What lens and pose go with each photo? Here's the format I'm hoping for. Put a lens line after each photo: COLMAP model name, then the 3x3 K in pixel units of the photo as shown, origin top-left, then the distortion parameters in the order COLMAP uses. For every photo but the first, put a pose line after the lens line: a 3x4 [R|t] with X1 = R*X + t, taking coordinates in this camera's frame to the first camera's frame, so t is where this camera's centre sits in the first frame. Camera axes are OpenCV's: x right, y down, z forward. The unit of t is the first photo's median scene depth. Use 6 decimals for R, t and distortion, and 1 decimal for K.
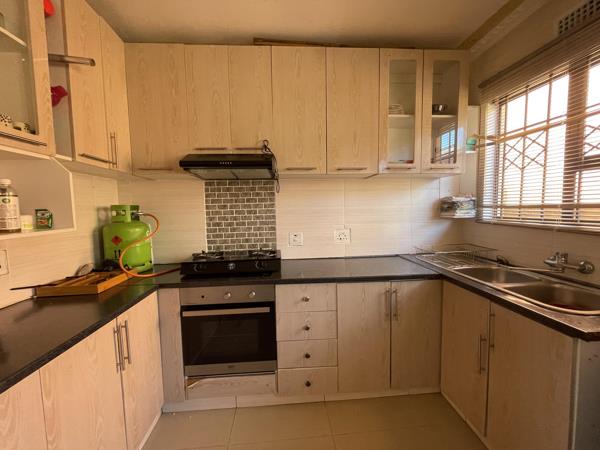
lens RADIAL K [[243.0, 0, 300.0], [0, 243.0, 225.0], [0, 0, 1]] dist [-0.001207, -0.000280]
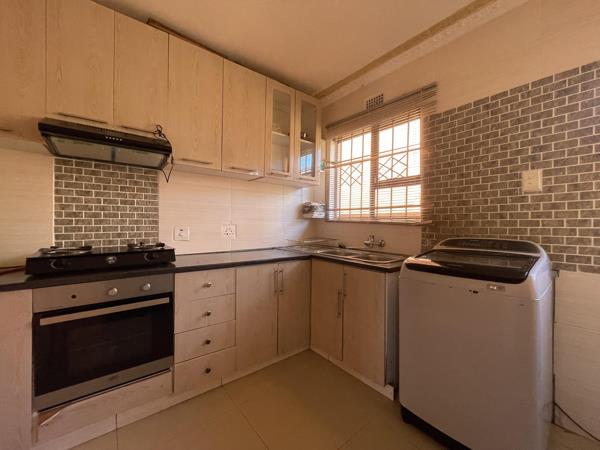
lens RADIAL K [[243.0, 0, 300.0], [0, 243.0, 225.0], [0, 0, 1]] dist [-0.001207, -0.000280]
pose [[0.821340, 0.022846, 0.569981, -0.225027], [0.012814, 0.998207, -0.058475, 0.105642], [-0.570295, 0.055332, 0.819575, -0.075428]]
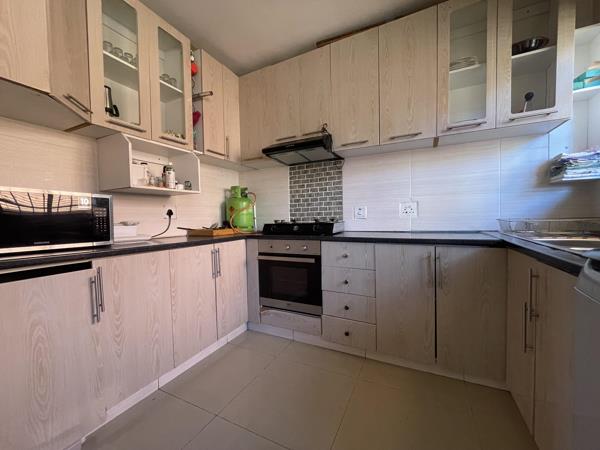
lens RADIAL K [[243.0, 0, 300.0], [0, 243.0, 225.0], [0, 0, 1]] dist [-0.001207, -0.000280]
pose [[0.857317, 0.019399, -0.514422, 0.381401], [-0.031645, 0.999386, -0.015051, 0.170337], [0.513815, 0.029182, 0.857405, -0.068438]]
